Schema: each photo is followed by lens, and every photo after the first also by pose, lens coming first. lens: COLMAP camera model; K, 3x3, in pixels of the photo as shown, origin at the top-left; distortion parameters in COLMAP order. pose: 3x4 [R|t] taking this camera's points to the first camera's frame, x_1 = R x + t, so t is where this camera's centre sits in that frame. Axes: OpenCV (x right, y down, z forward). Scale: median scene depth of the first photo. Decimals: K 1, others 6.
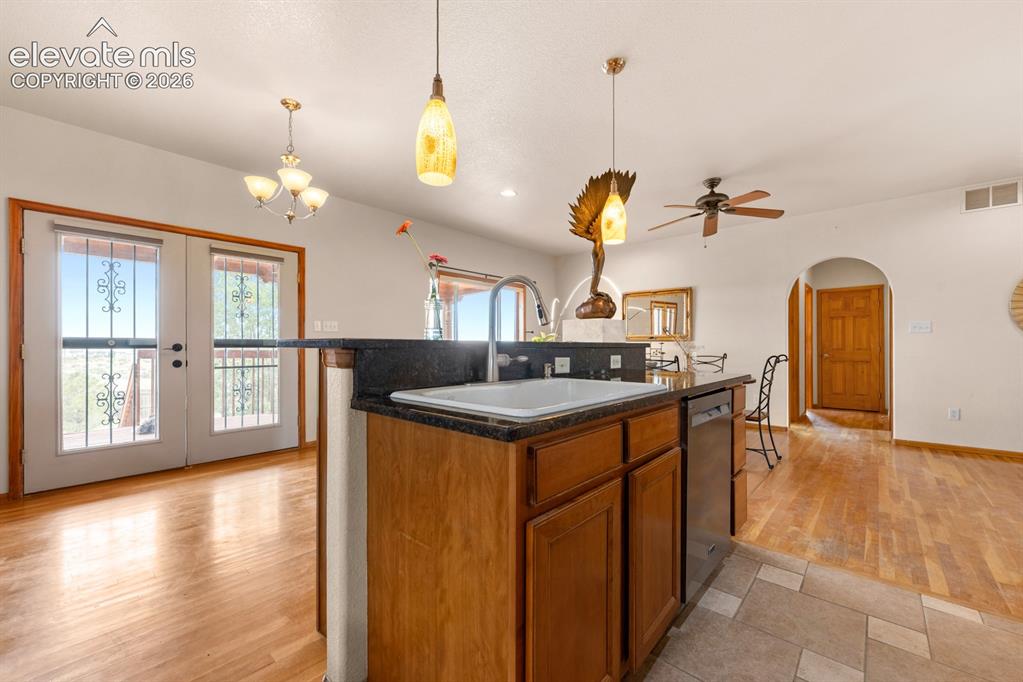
lens RADIAL K [[407.8, 0, 511.8], [0, 407.8, 345.9], [0, 0, 1]] dist [-0.004089, -0.000059]
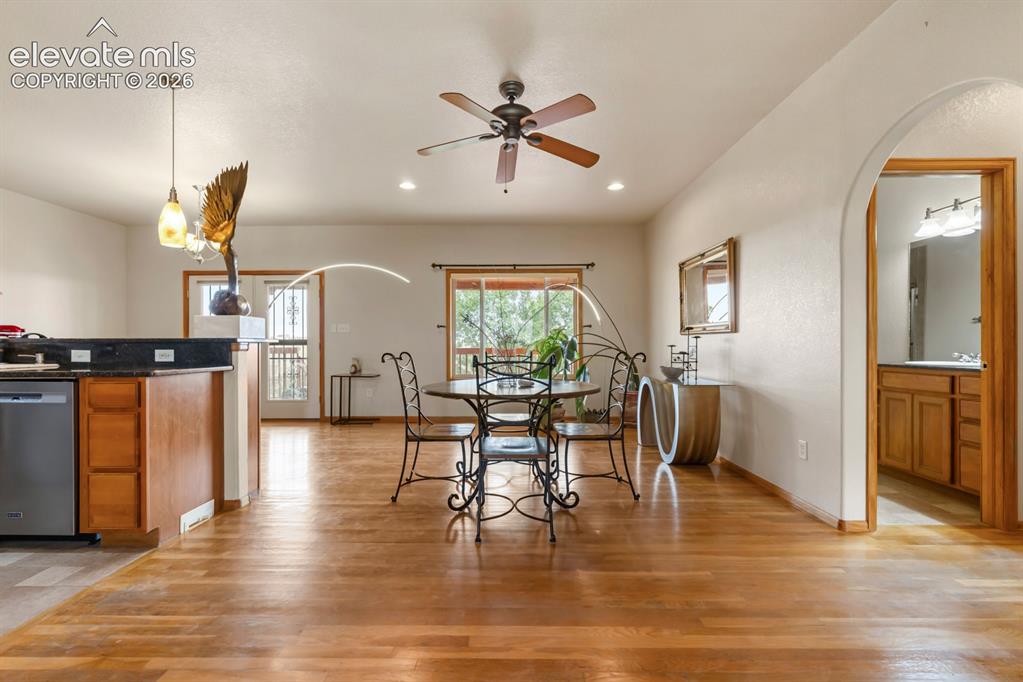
lens RADIAL K [[440.3, 0, 509.9], [0, 440.3, 342.5], [0, 0, 1]] dist [-0.000924, -0.000110]
pose [[0.661496, -0.010324, -0.749878, 1.124591], [0.004532, 0.999942, -0.009768, 0.012168], [0.749935, 0.003063, 0.661504, 0.579322]]
